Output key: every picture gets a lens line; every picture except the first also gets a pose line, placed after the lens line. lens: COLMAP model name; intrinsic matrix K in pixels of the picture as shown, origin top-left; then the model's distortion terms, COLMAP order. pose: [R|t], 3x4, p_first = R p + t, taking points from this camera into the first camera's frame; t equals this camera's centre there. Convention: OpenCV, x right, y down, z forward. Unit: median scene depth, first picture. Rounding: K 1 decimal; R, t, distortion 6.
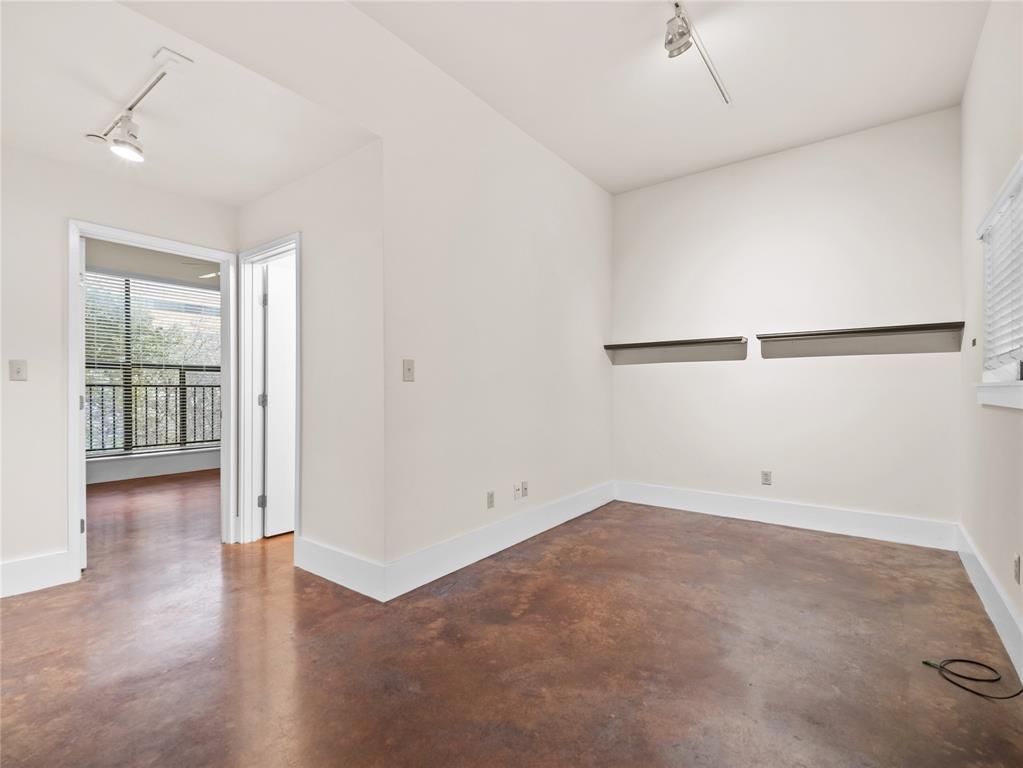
lens RADIAL K [[481.8, 0, 500.9], [0, 481.8, 390.6], [0, 0, 1]] dist [0.011003, -0.000586]
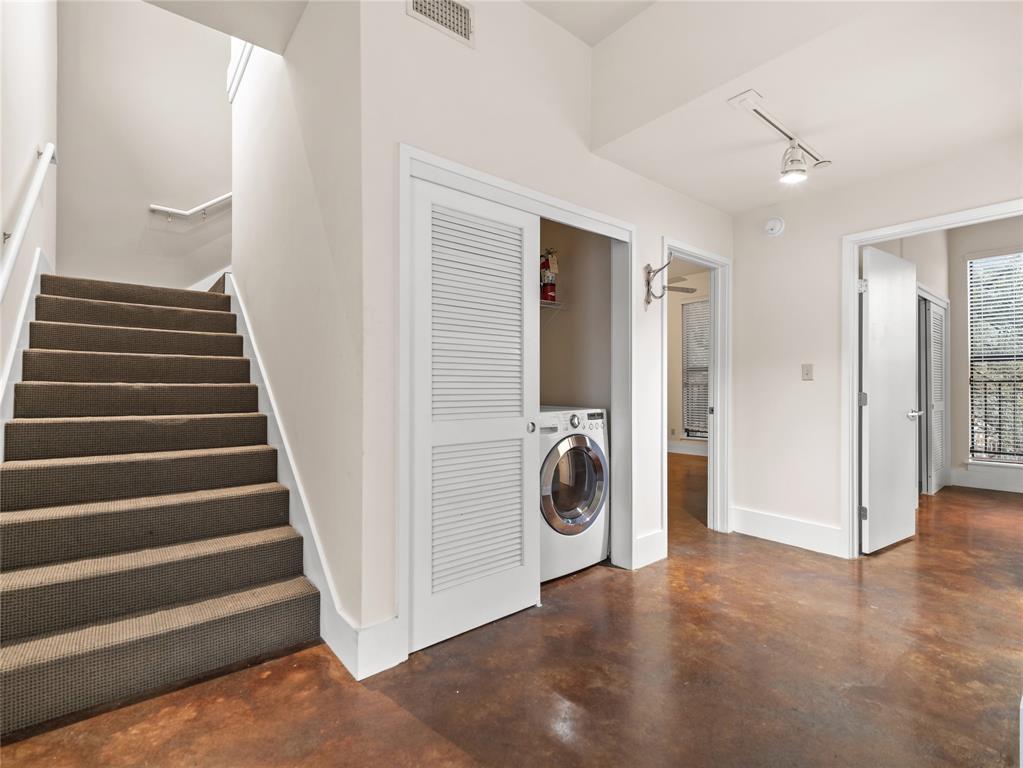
lens RADIAL K [[481.8, 0, 500.4], [0, 481.8, 385.1], [0, 0, 1]] dist [0.011003, -0.000586]
pose [[-0.228117, -0.003889, -0.973626, 0.418304], [0.007432, 0.999956, -0.005736, -0.006324], [0.973605, -0.008545, -0.228078, 0.515223]]
